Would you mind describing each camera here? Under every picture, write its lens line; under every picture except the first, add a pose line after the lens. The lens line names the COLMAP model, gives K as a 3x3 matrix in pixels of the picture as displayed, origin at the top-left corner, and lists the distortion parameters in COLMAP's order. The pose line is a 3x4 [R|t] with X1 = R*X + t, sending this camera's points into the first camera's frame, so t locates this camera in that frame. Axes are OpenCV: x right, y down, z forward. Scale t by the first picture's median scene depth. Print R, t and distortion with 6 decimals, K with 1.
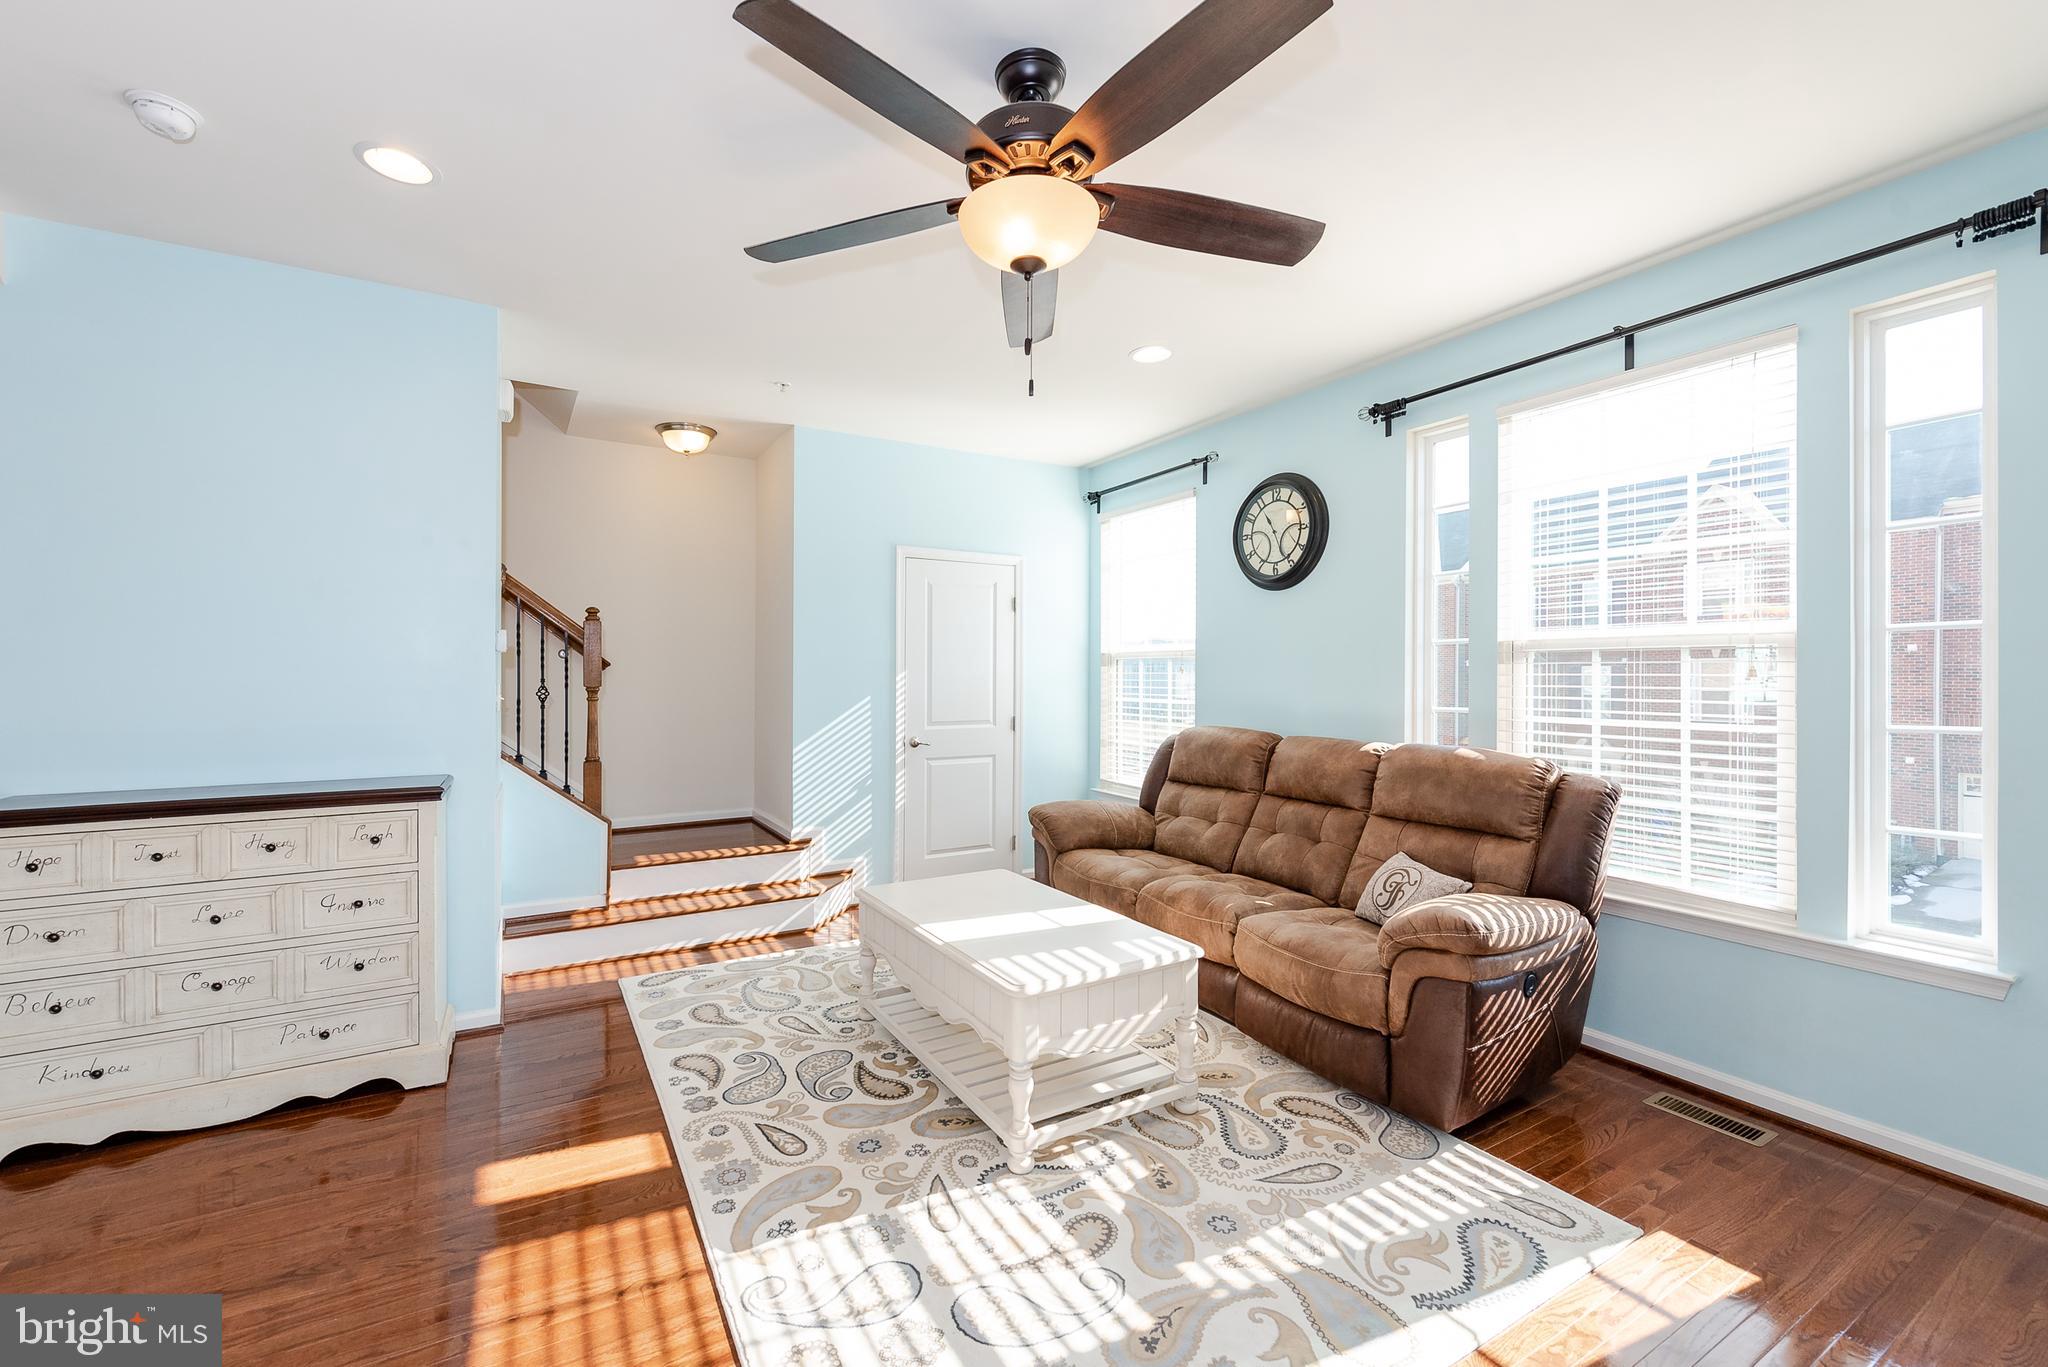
lens RADIAL K [[841.8, 0, 1024.6], [0, 841.8, 679.9], [0, 0, 1]] dist [0.004319, -0.000143]
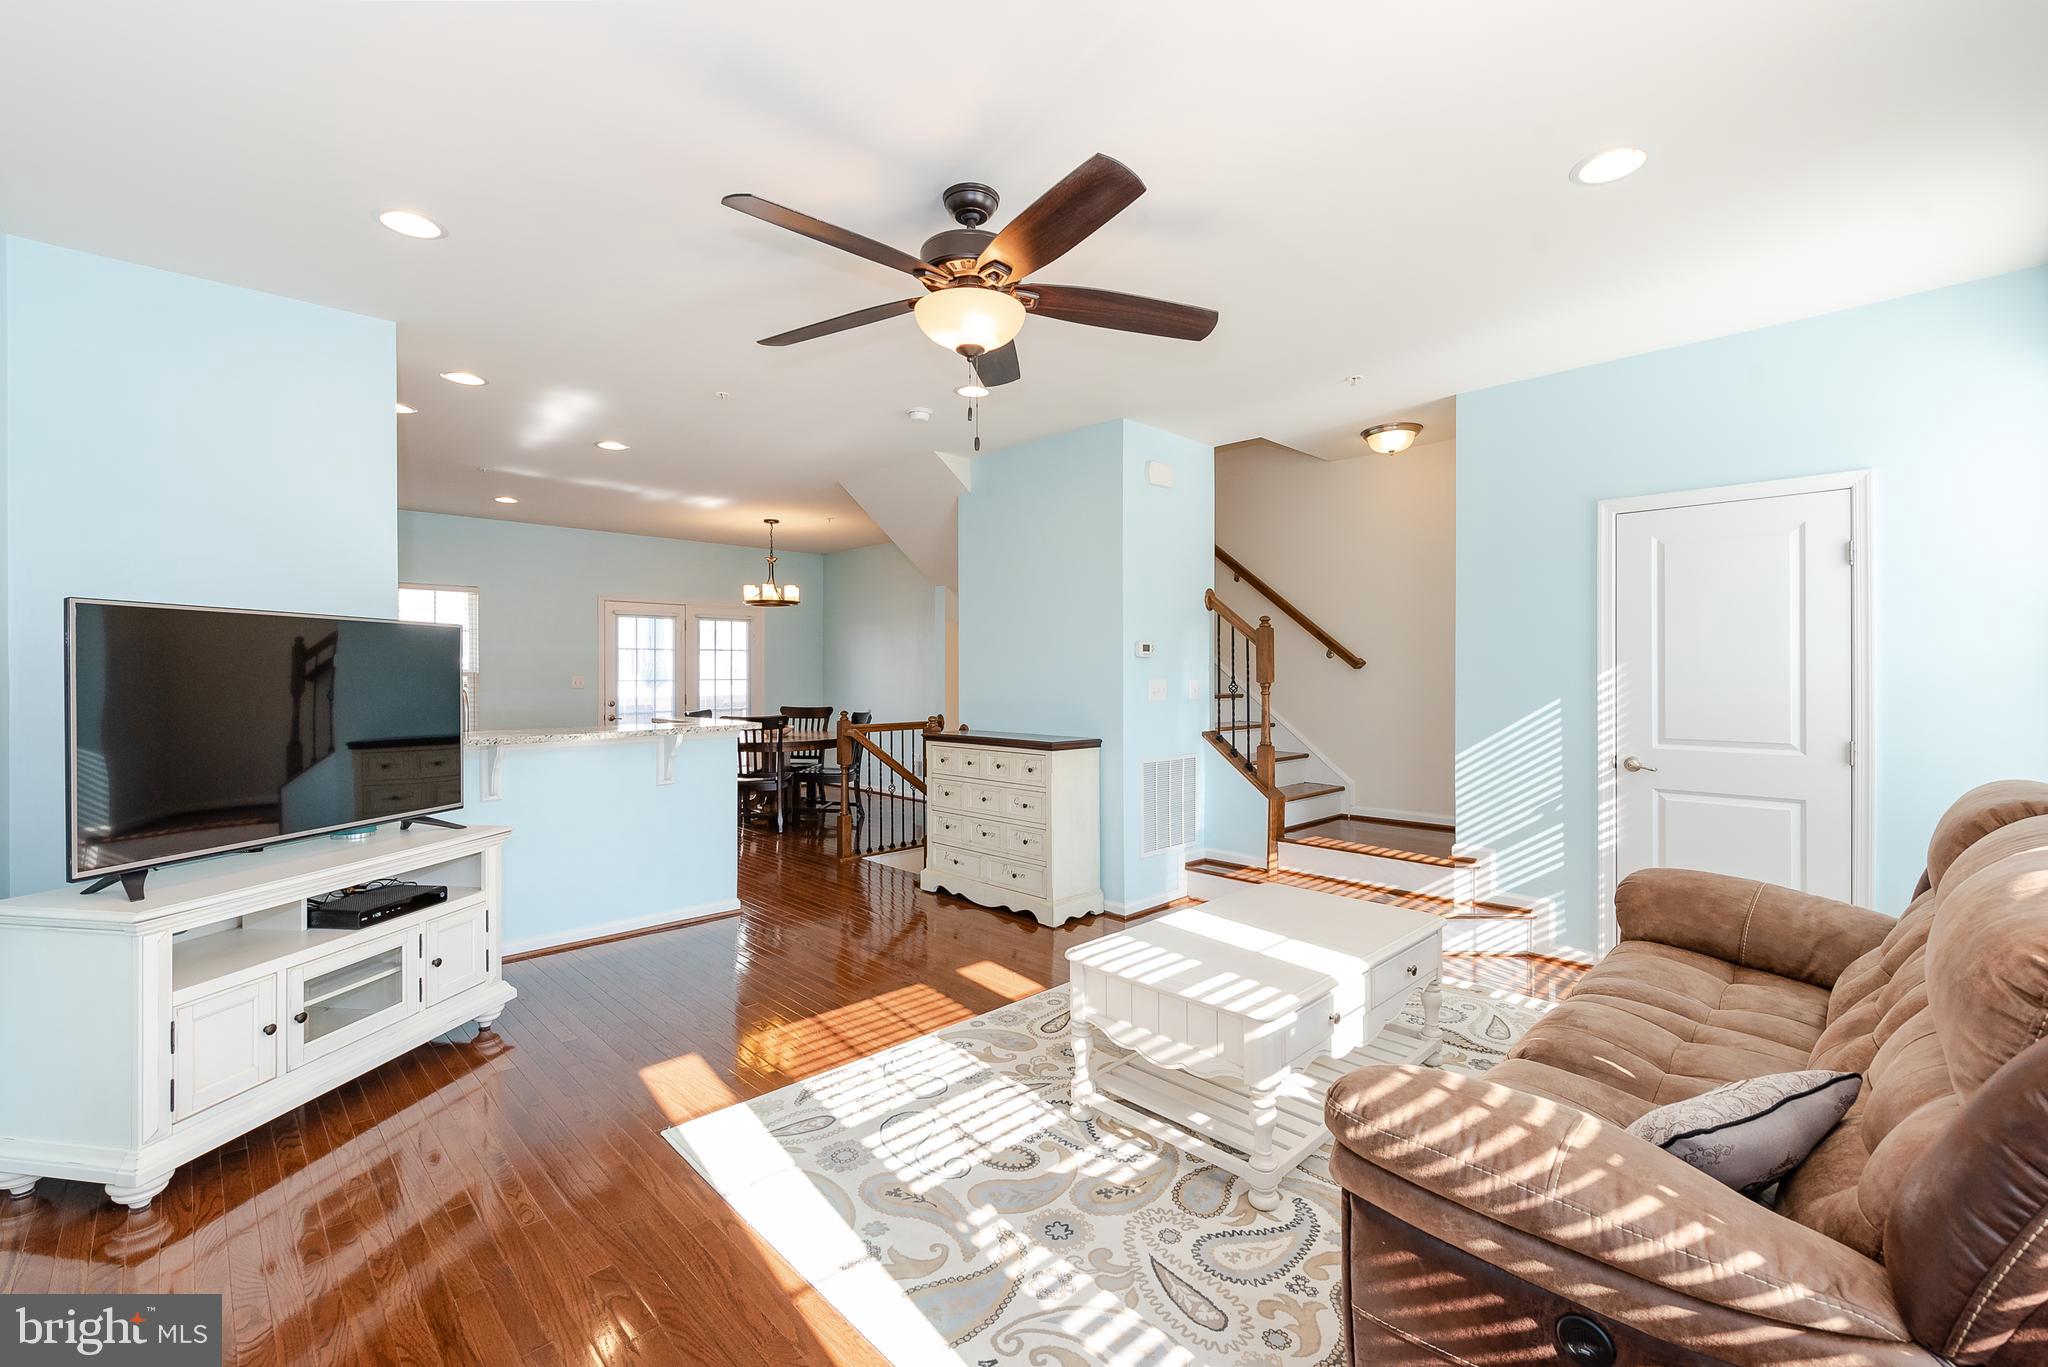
lens RADIAL K [[937.6, 0, 1026.5], [0, 937.6, 675.0], [0, 0, 1]] dist [0.004660, 0.000239]
pose [[0.197166, 0.002190, -0.980368, 1.052290], [-0.003772, 0.999992, 0.001475, -0.004986], [0.980363, 0.003407, 0.197172, 0.600262]]
